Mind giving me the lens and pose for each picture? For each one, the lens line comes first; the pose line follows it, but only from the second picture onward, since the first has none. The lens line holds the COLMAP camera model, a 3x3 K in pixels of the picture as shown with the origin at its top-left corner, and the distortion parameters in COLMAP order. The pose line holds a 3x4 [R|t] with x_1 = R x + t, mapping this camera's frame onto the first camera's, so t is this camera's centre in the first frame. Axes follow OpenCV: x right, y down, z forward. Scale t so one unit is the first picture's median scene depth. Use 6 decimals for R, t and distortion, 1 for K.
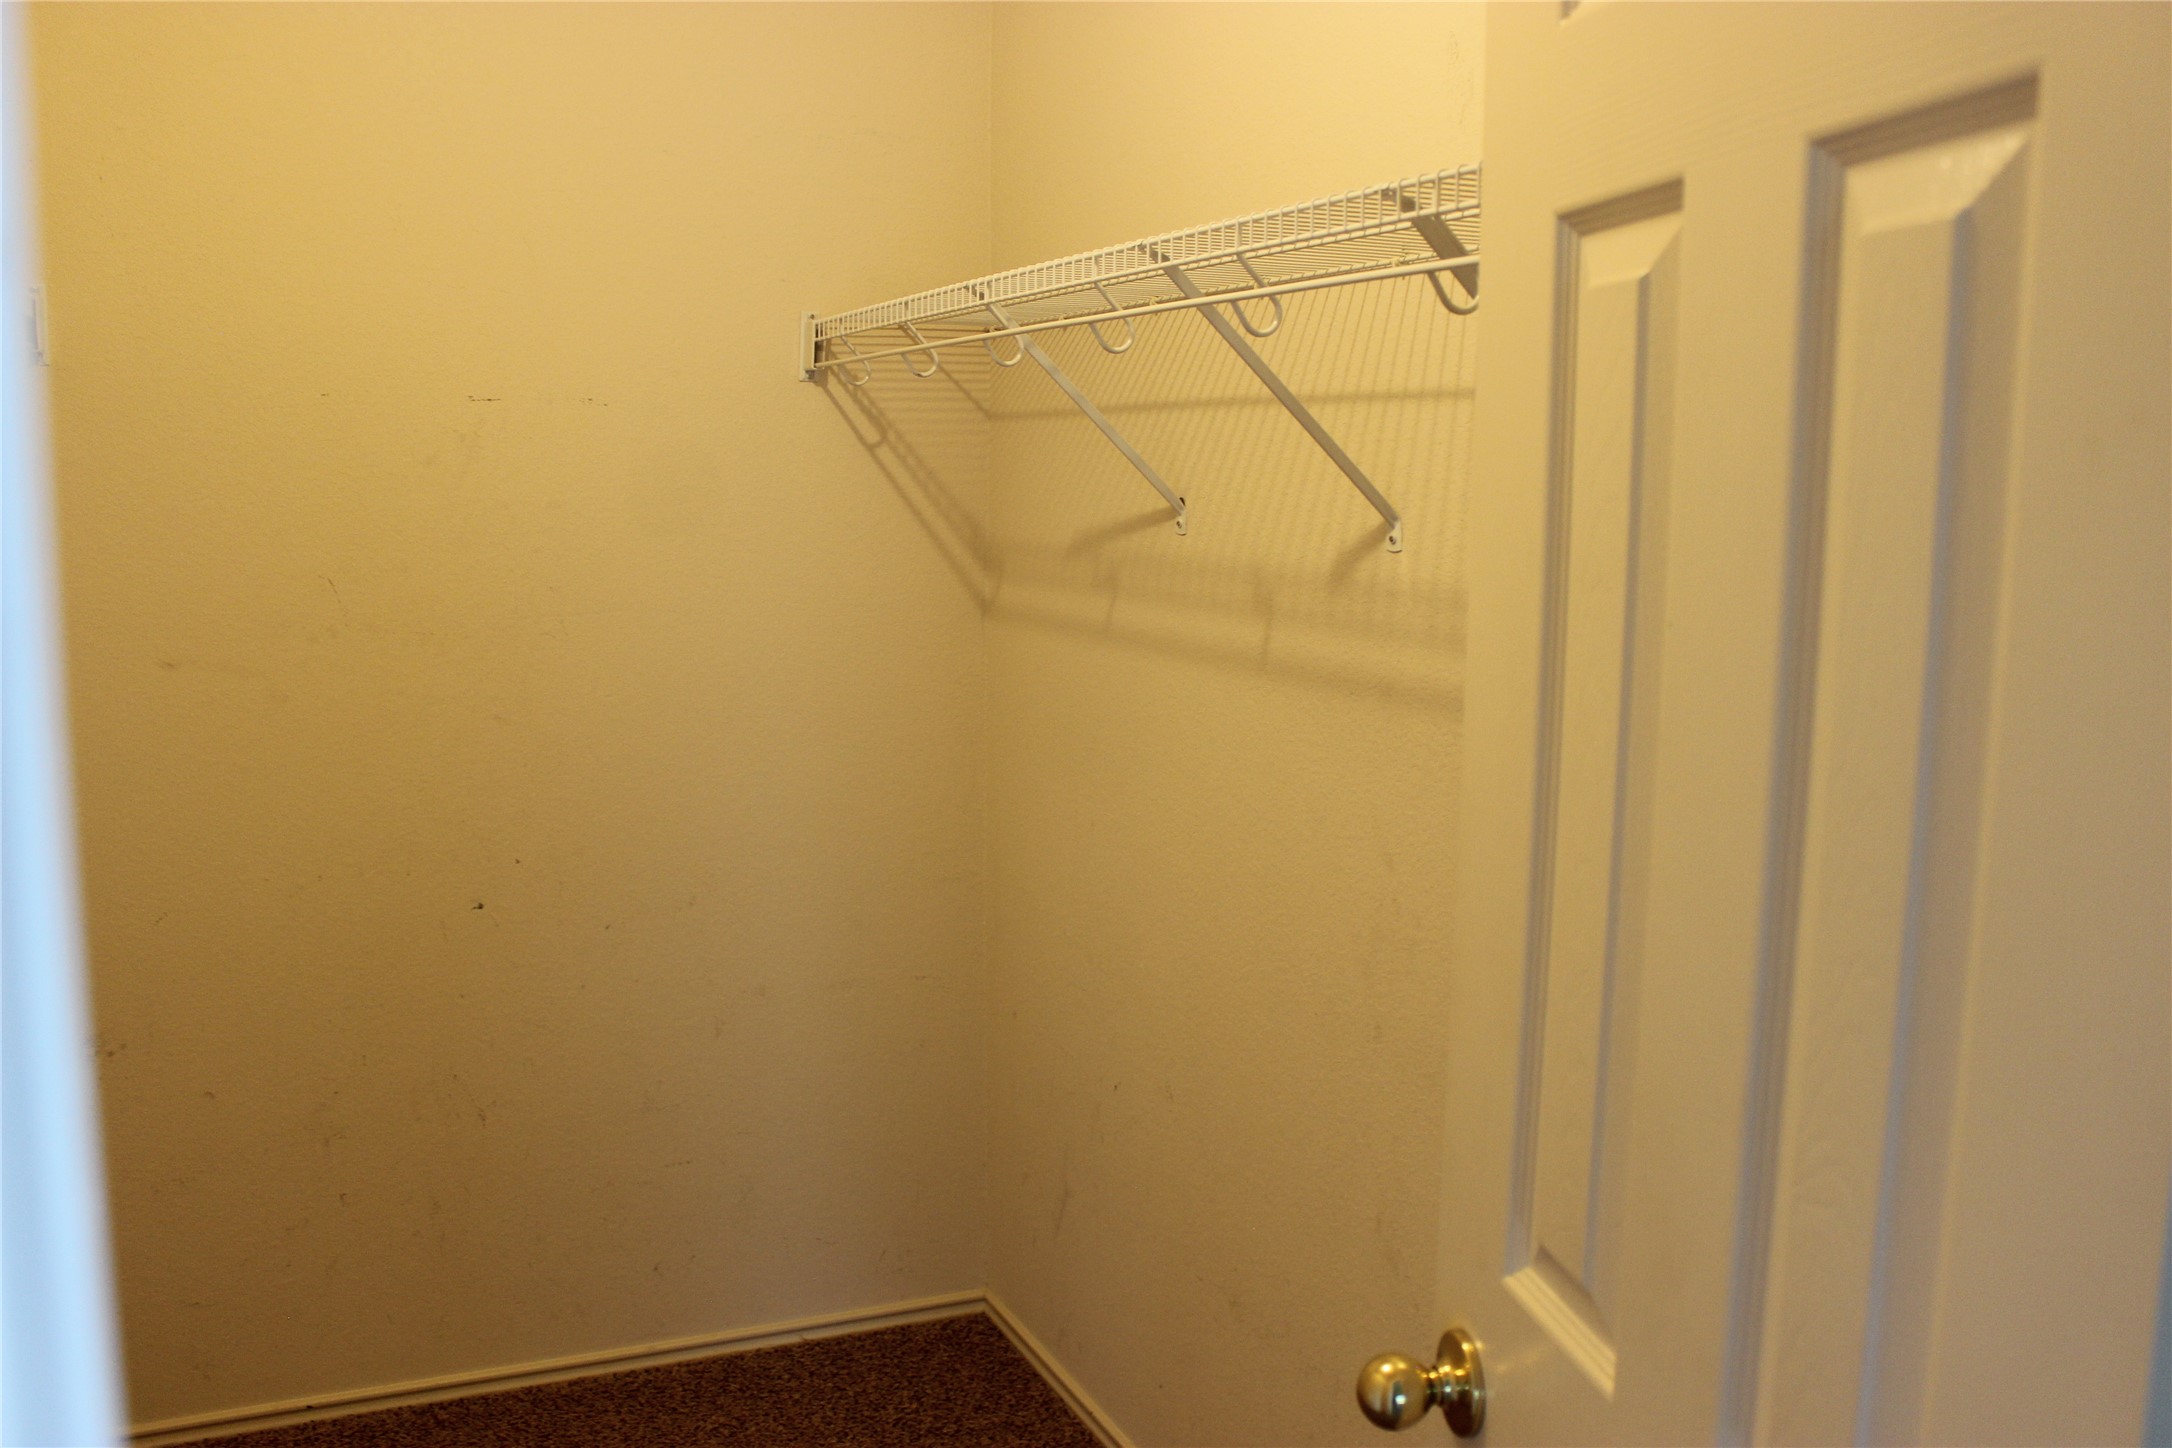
lens RADIAL K [[1837.2, 0, 1086.0], [0, 1837.2, 724.0], [0, 0, 1]] dist [-0.174671, 0.156882]
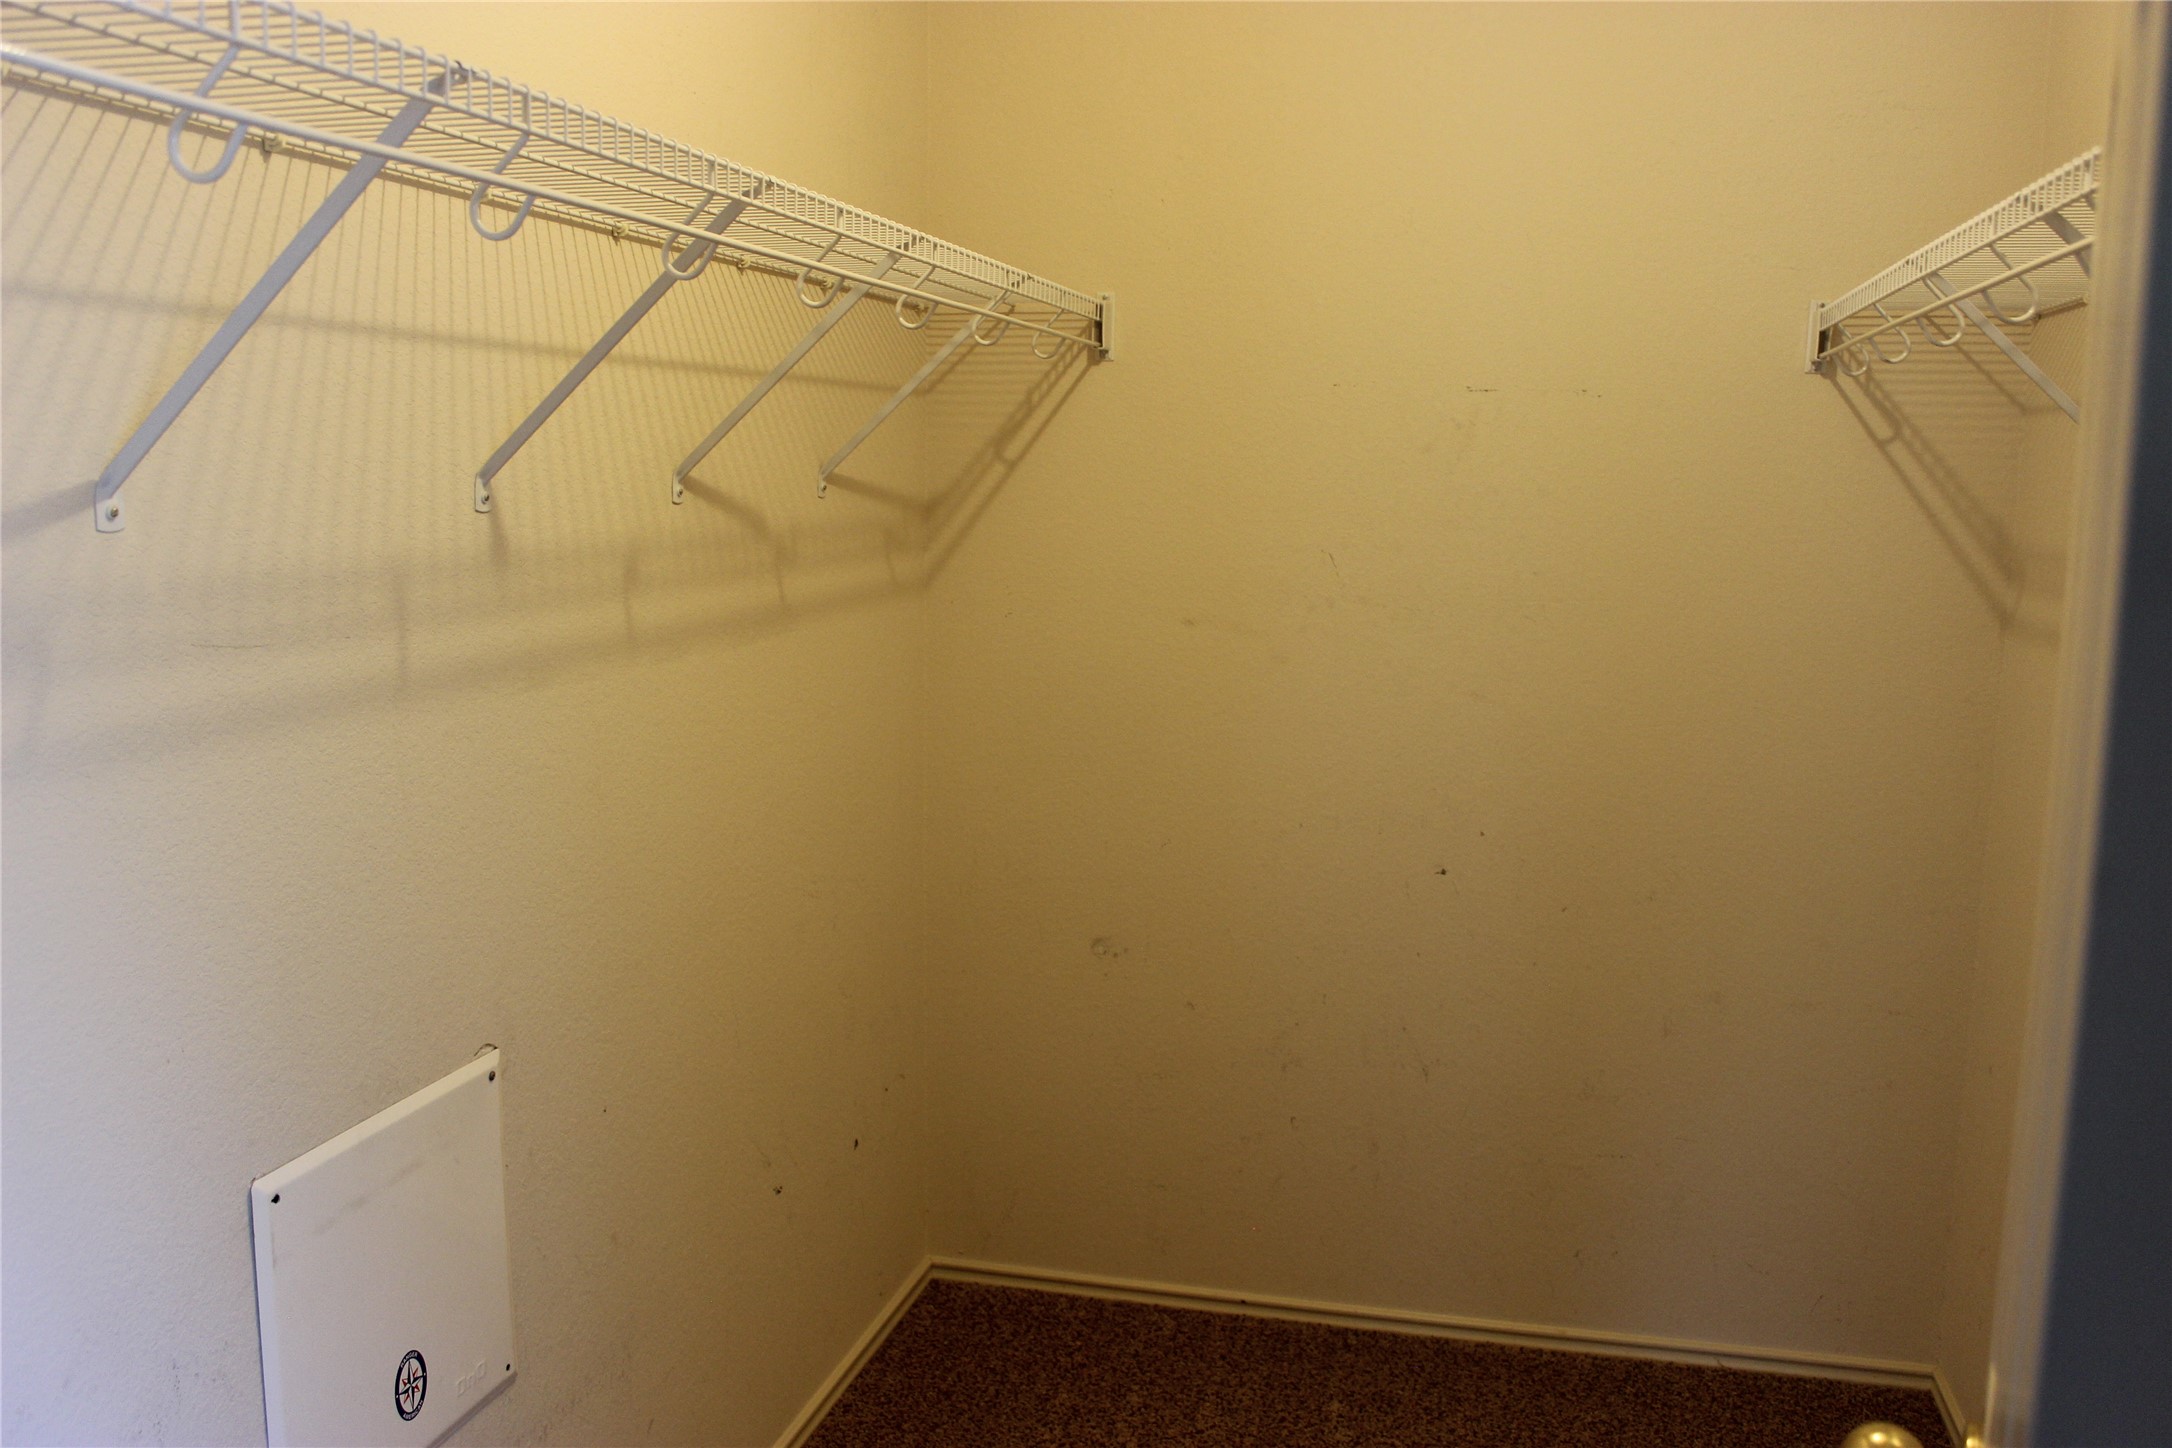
lens RADIAL K [[1837.2, 0, 1086.0], [0, 1837.2, 724.0], [0, 0, 1]] dist [-0.174671, 0.156882]
pose [[0.787186, 0.083757, -0.611002, 0.133344], [-0.090882, 0.995673, 0.019400, 0.012710], [0.609983, 0.040258, 0.791391, 0.025862]]
